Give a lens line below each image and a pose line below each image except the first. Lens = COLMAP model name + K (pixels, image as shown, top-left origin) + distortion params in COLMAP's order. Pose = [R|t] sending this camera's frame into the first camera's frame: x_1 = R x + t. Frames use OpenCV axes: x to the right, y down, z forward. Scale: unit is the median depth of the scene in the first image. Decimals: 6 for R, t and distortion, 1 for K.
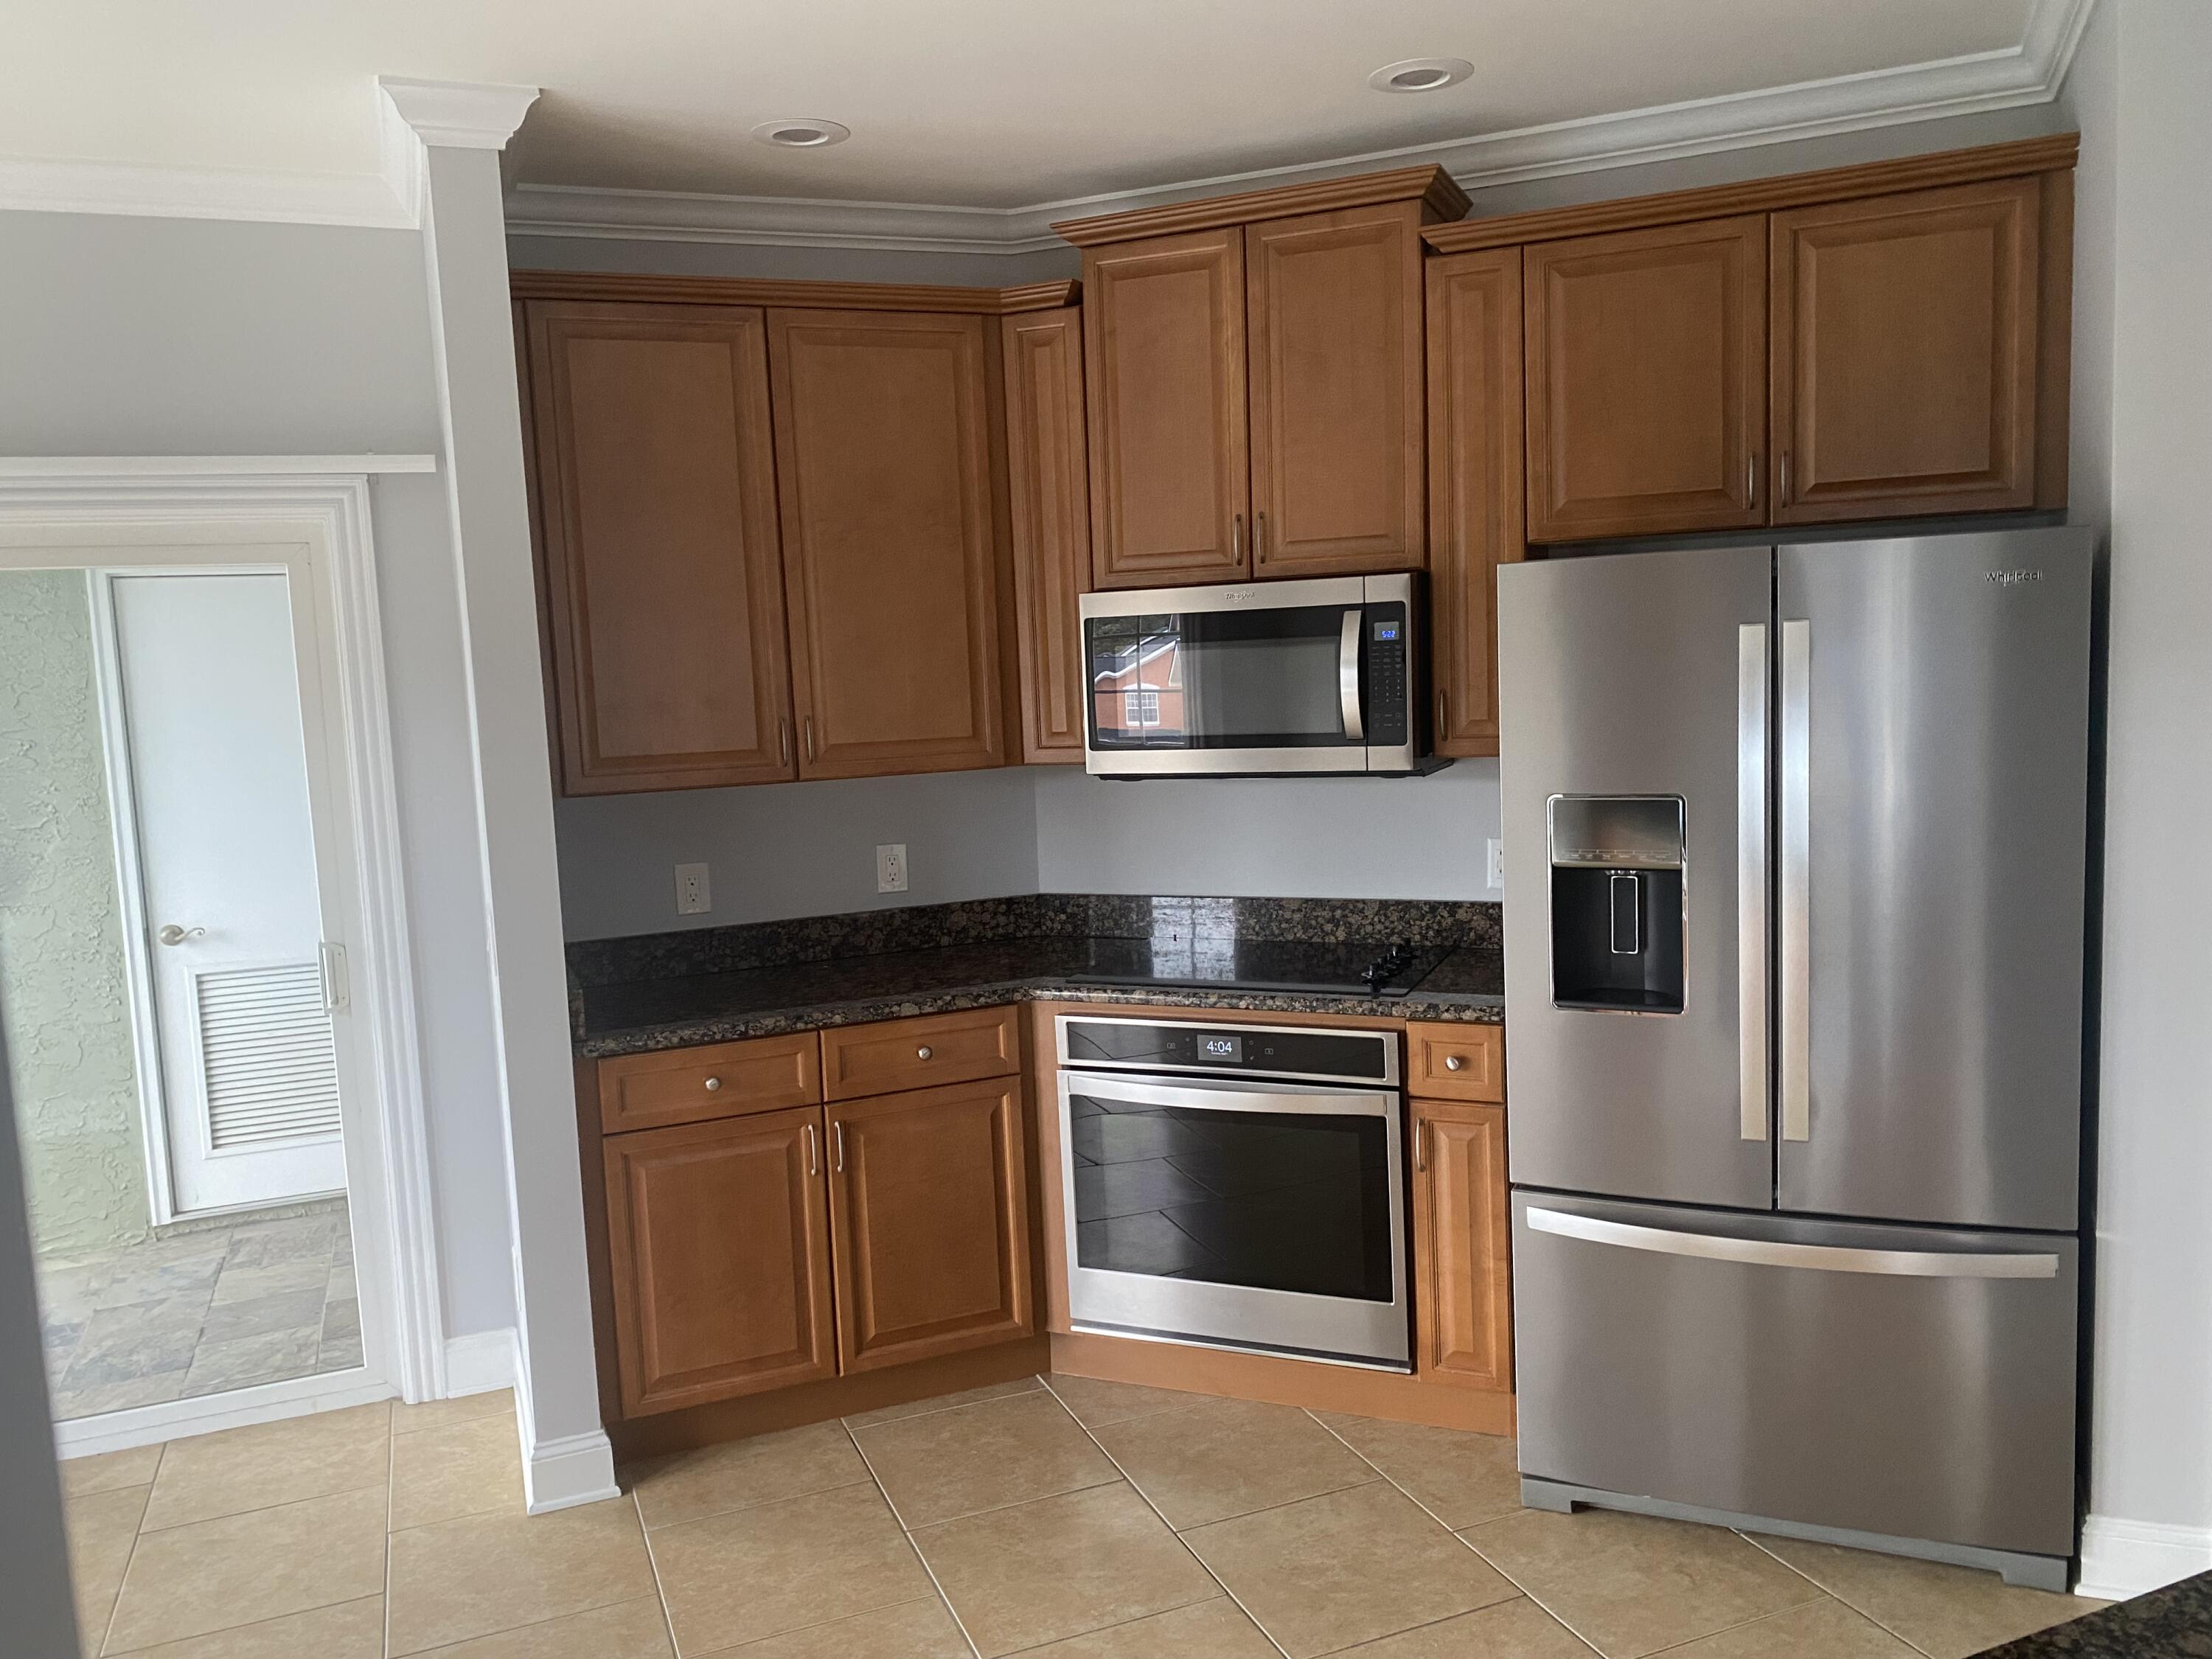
lens RADIAL K [[1674.4, 0, 1111.2], [0, 1674.4, 822.3], [0, 0, 1]] dist [0.002089, 0.001502]
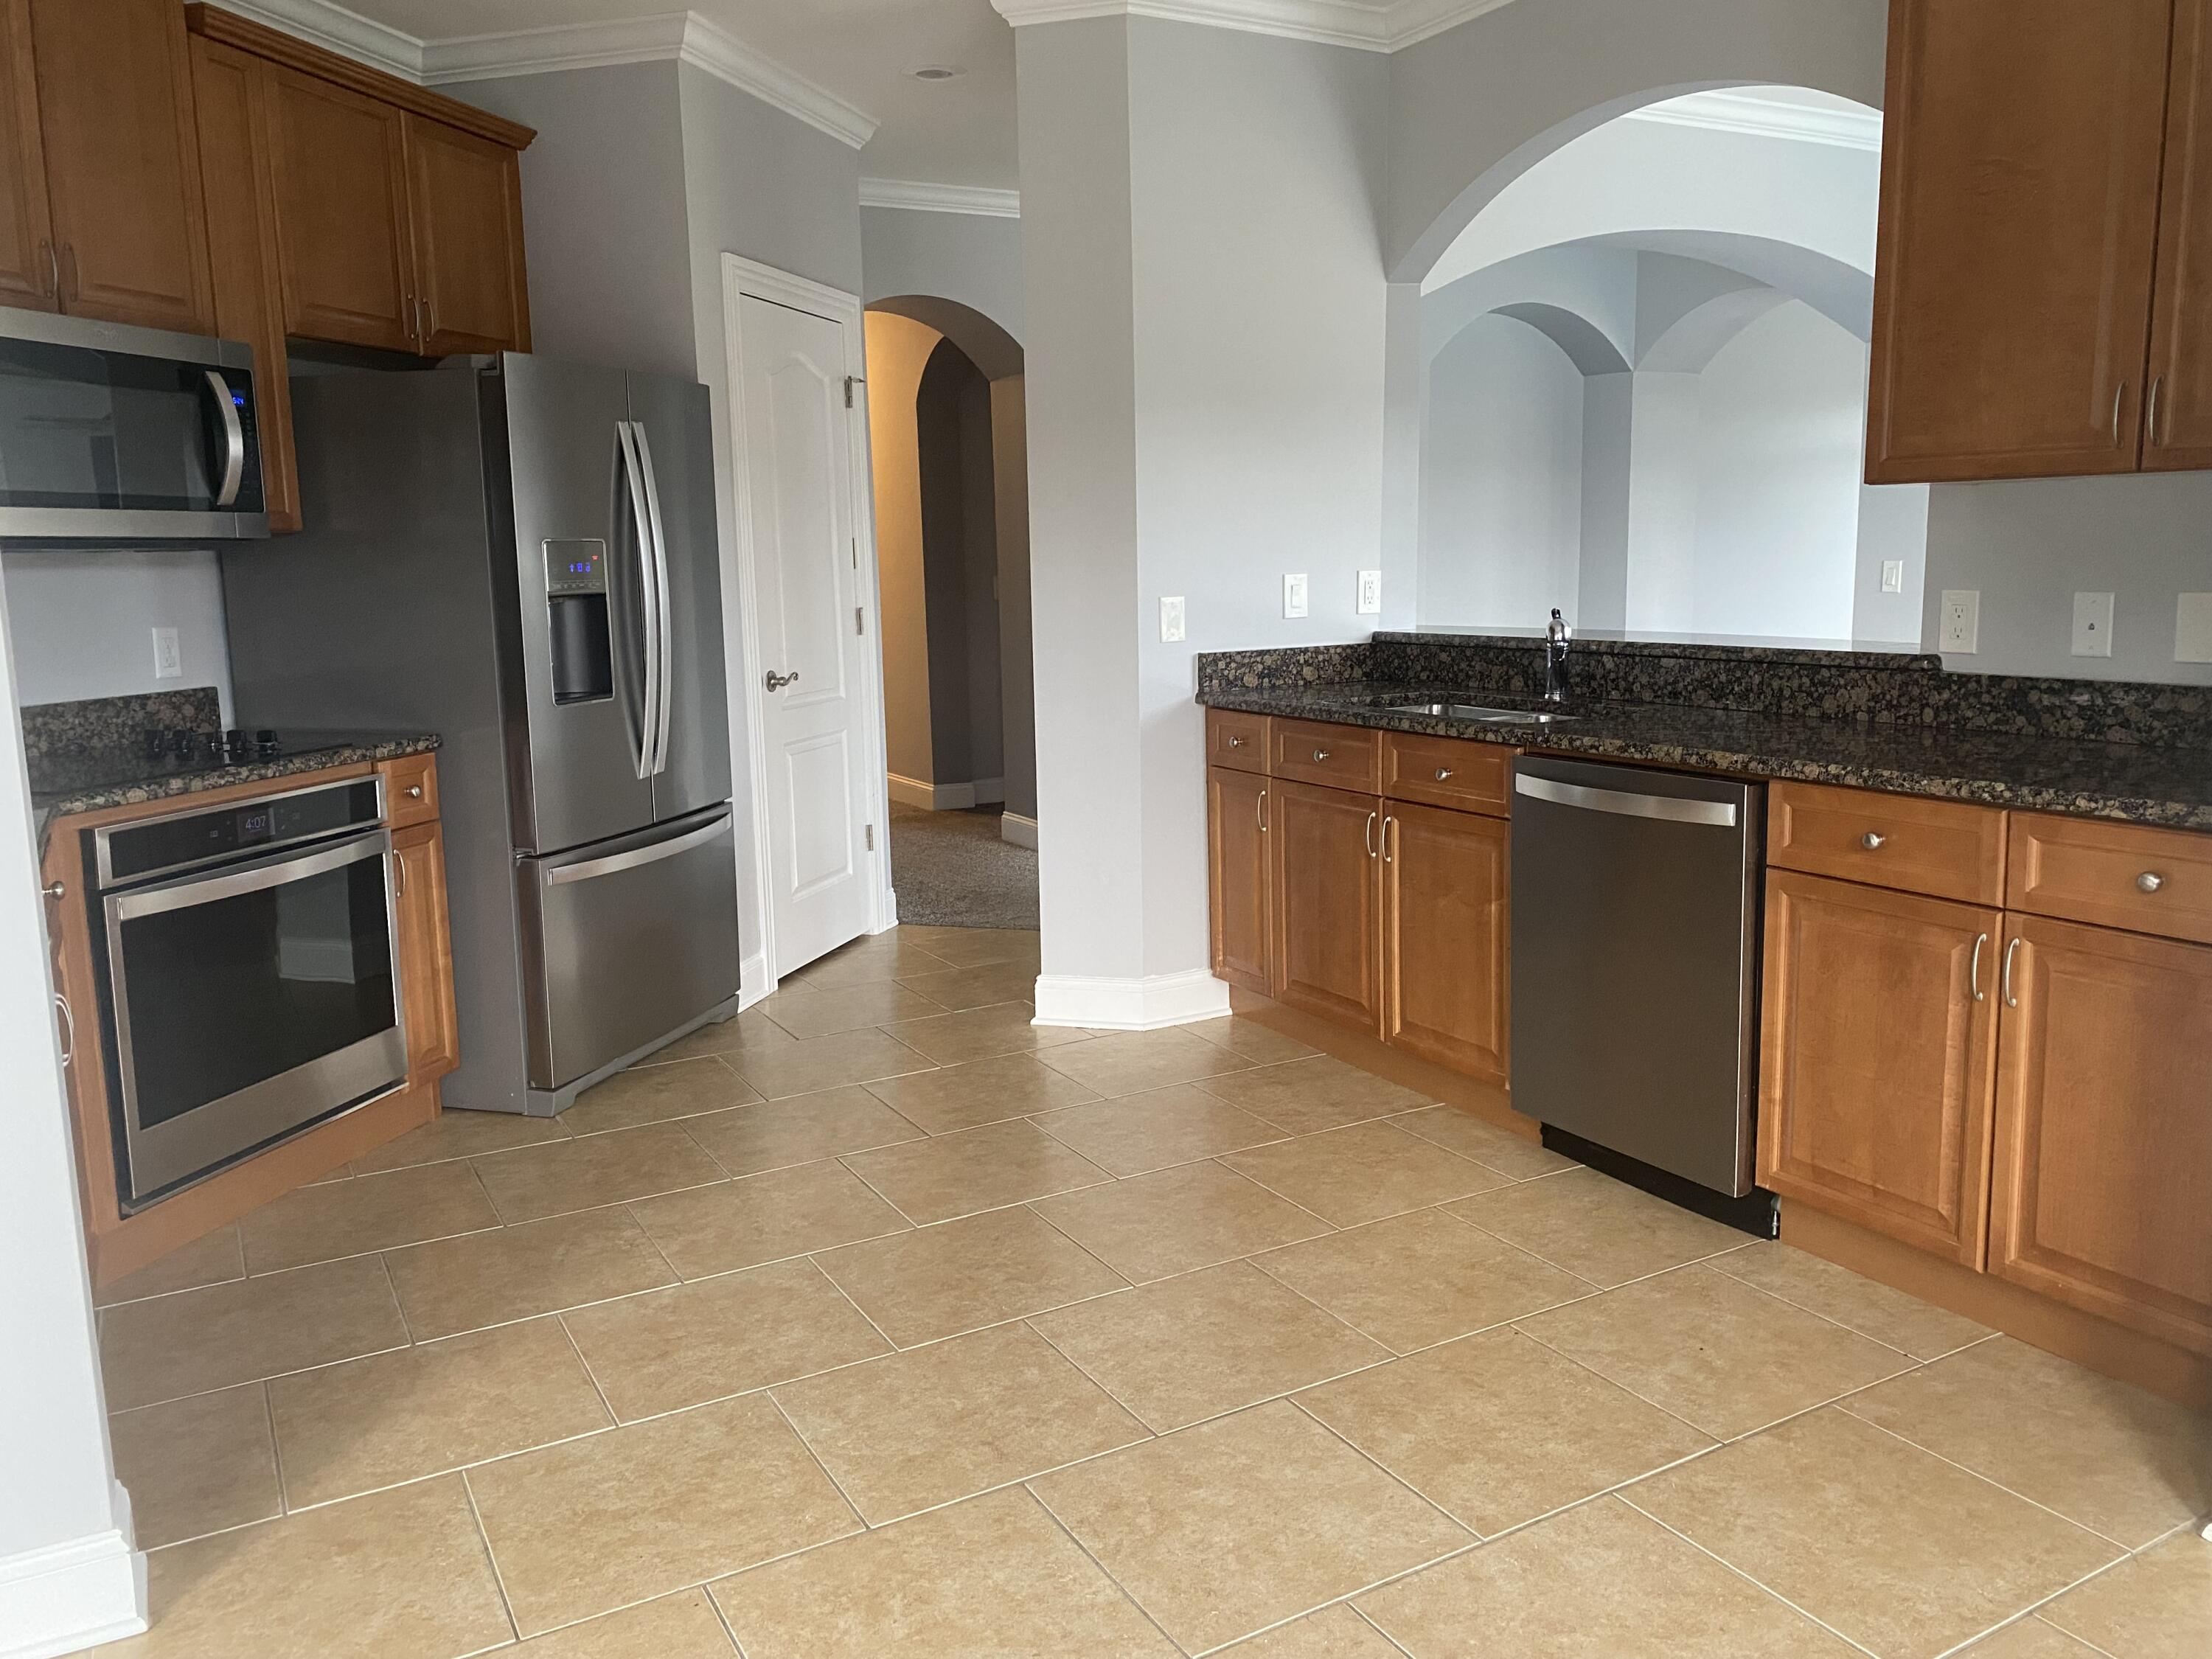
lens RADIAL K [[1674.4, 0, 1107.4], [0, 1674.4, 827.1], [0, 0, 1]] dist [0.002089, 0.001502]
pose [[-0.159524, -0.114596, 0.980520, -0.927573], [0.126381, 0.982696, 0.135412, 0.068237], [-0.979071, 0.145520, -0.142280, 0.656864]]
